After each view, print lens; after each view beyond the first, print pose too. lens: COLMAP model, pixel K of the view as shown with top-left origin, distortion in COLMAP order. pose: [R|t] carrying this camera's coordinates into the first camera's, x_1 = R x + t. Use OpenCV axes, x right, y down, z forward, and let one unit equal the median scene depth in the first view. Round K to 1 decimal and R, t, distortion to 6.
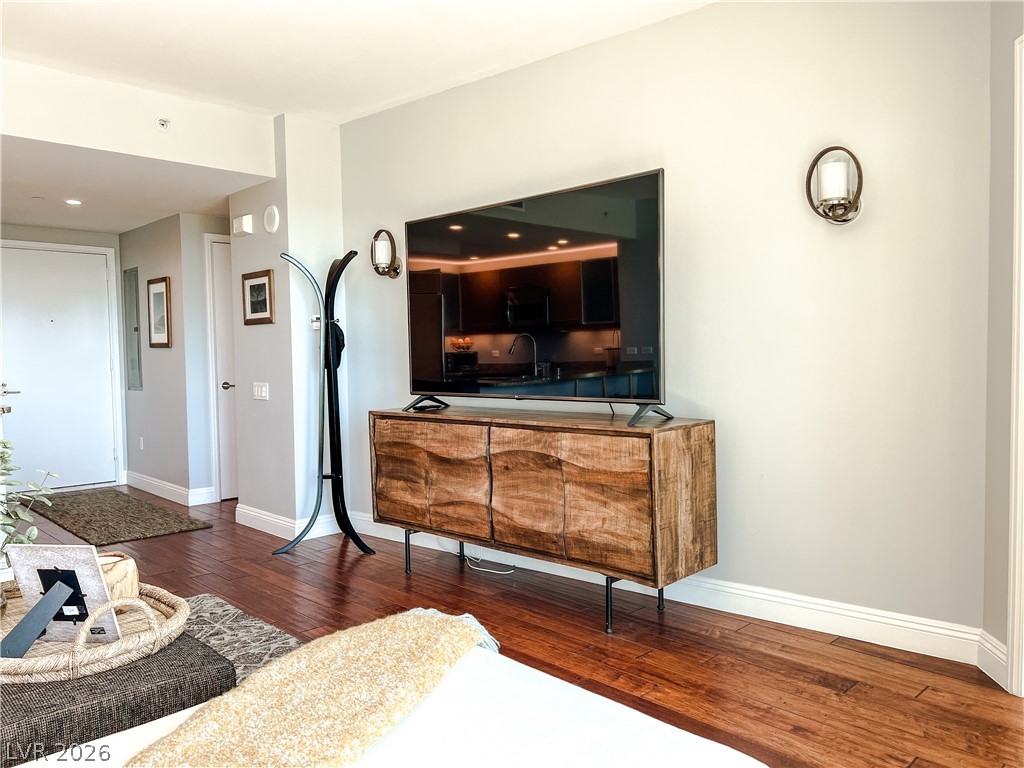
lens RADIAL K [[775.9, 0, 515.6], [0, 775.9, 391.4], [0, 0, 1]] dist [0.074290, -0.087406]
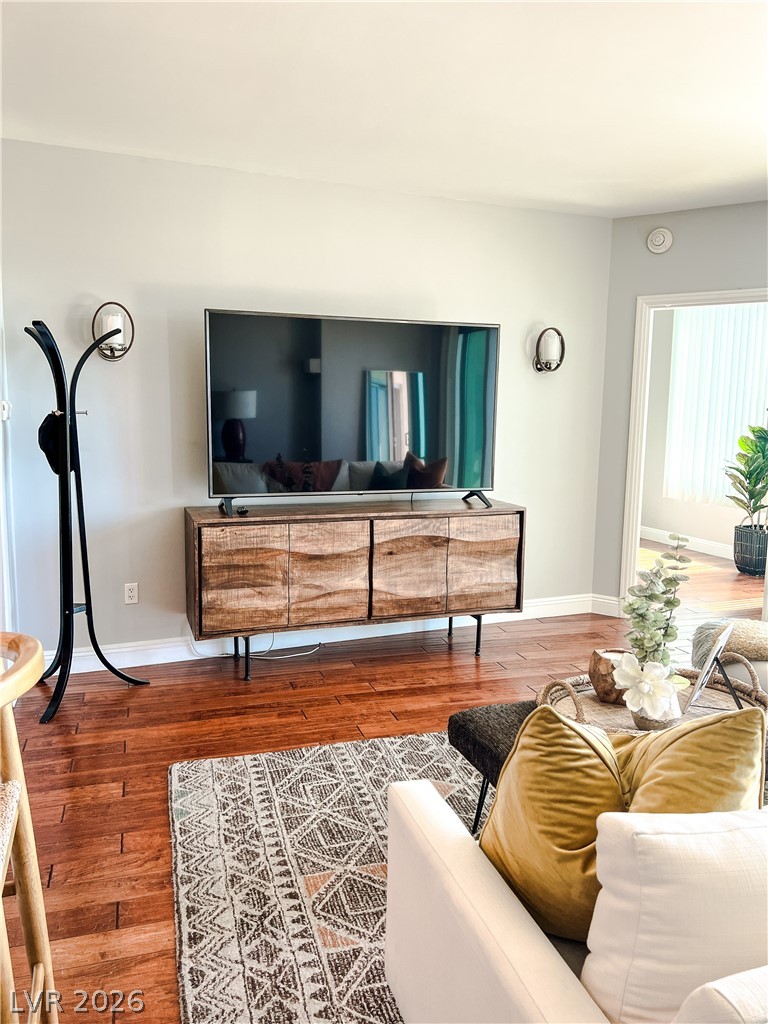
lens RADIAL K [[775.9, 0, 383.2], [0, 775.9, 508.4], [0, 0, 1]] dist [0.074290, -0.087406]
pose [[0.443570, -0.095680, 0.891118, -0.970127], [0.024135, 0.995200, 0.094842, -0.073937], [-0.895915, -0.020562, 0.443750, 0.446707]]
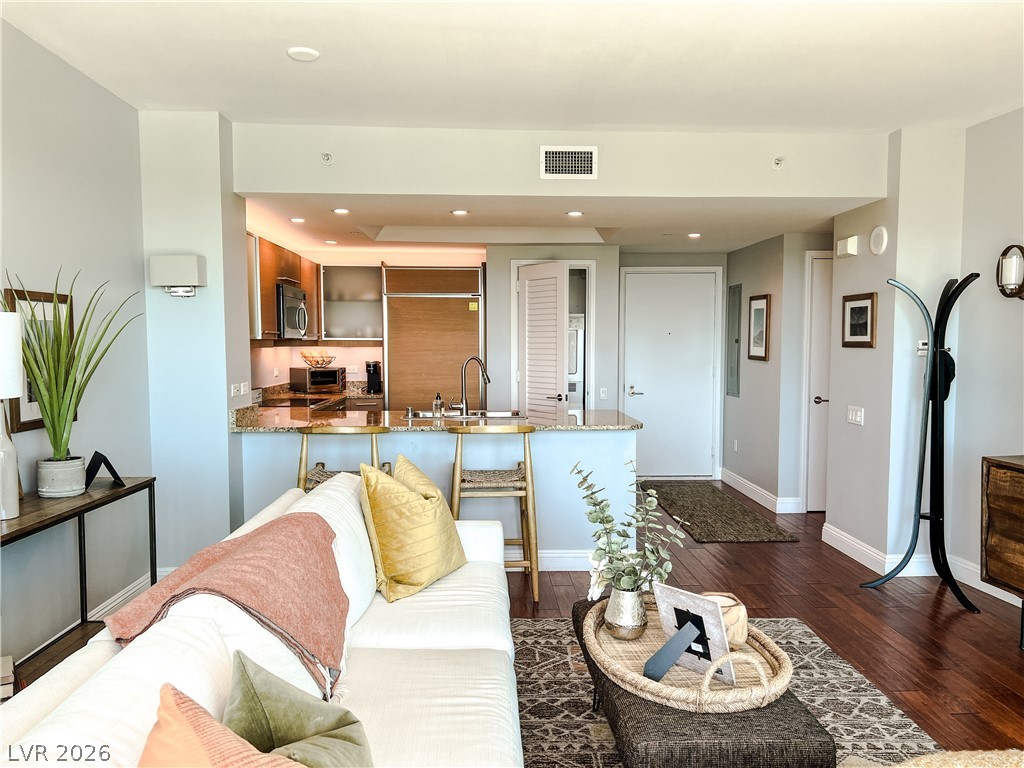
lens RADIAL K [[775.9, 0, 518.1], [0, 775.9, 393.0], [0, 0, 1]] dist [0.074290, -0.087406]
pose [[0.758885, 0.060063, -0.648449, -0.012724], [-0.041847, 0.998177, 0.043483, -0.071347], [0.649879, -0.005863, 0.760015, -0.034694]]
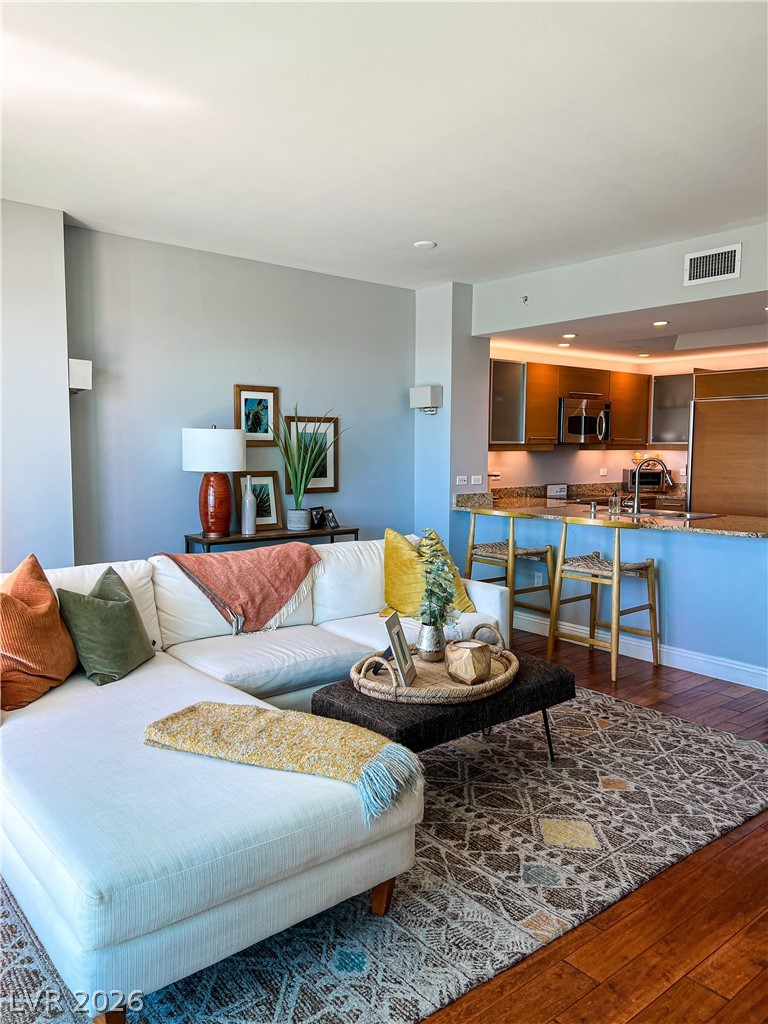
lens RADIAL K [[775.9, 0, 379.5], [0, 775.9, 510.2], [0, 0, 1]] dist [0.074290, -0.087406]
pose [[-0.077448, 0.098505, -0.992118, 0.514229], [-0.047362, 0.993620, 0.102352, -0.101314], [0.995871, 0.054916, -0.072288, 0.519992]]
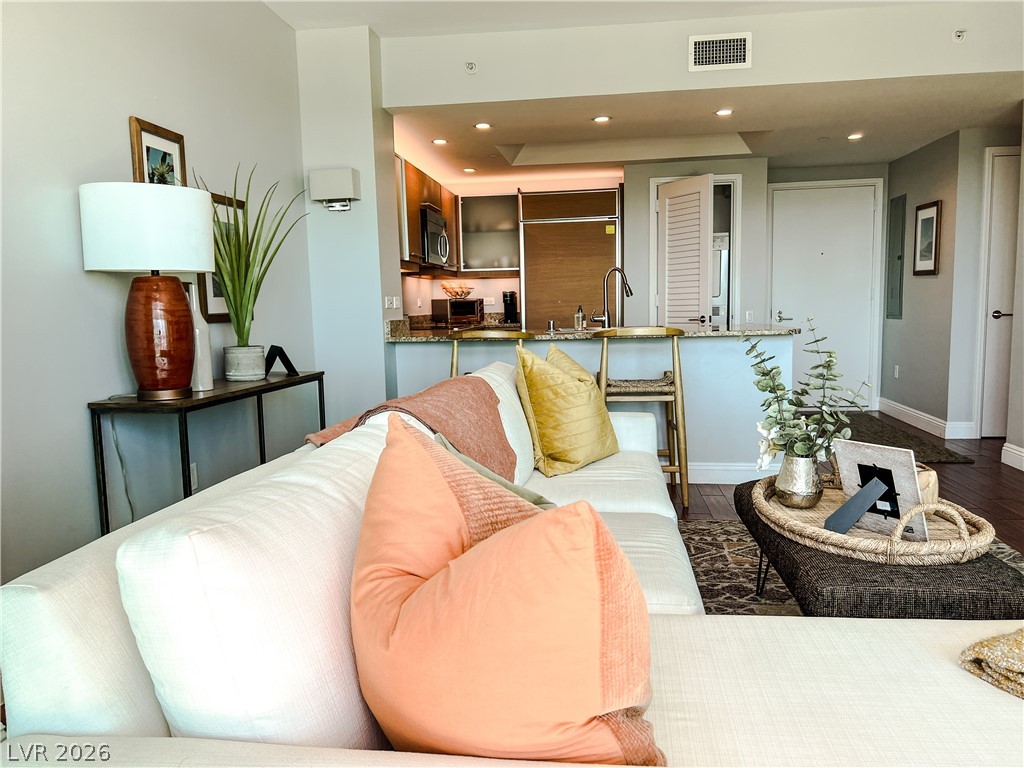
lens RADIAL K [[775.9, 0, 507.6], [0, 775.9, 394.1], [0, 0, 1]] dist [0.074290, -0.087406]
pose [[0.637562, 0.089196, -0.765218, -0.032383], [-0.021371, 0.994940, 0.098167, 0.011106], [0.770103, -0.046234, 0.636242, -0.055207]]
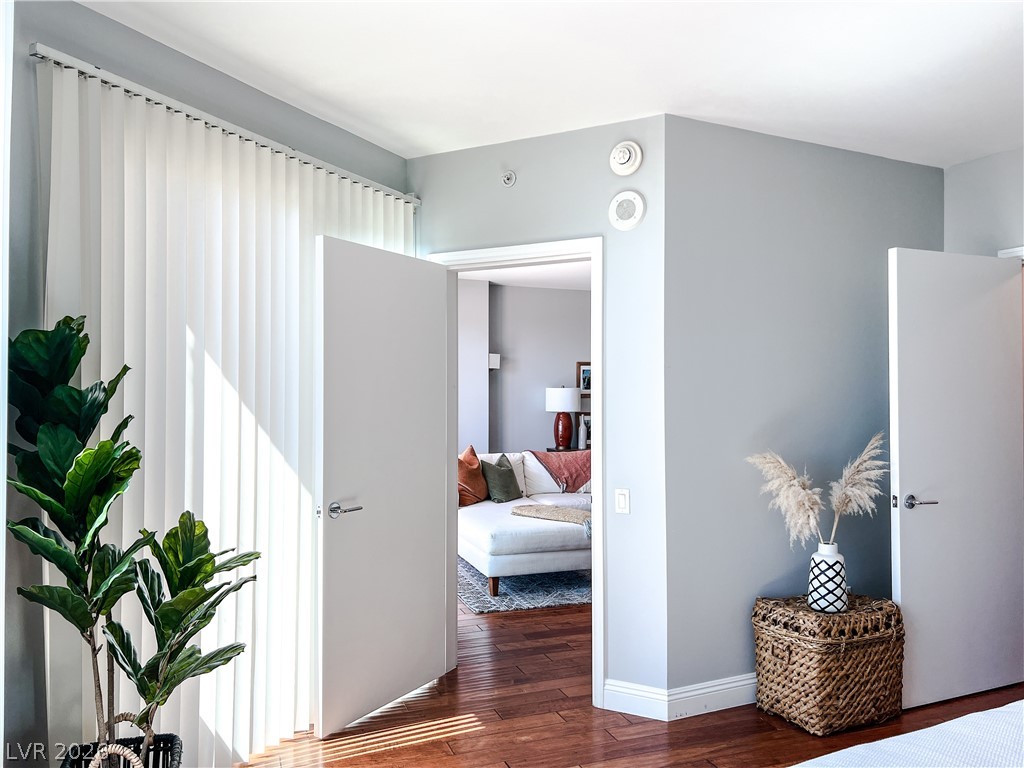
lens RADIAL K [[775.9, 0, 510.4], [0, 775.9, 384.3], [0, 0, 1]] dist [0.074290, -0.087406]
pose [[-0.412475, 0.002893, -0.910964, 1.388424], [-0.036612, 0.999134, 0.019751, -0.140216], [0.910233, 0.041499, -0.412012, 0.946985]]
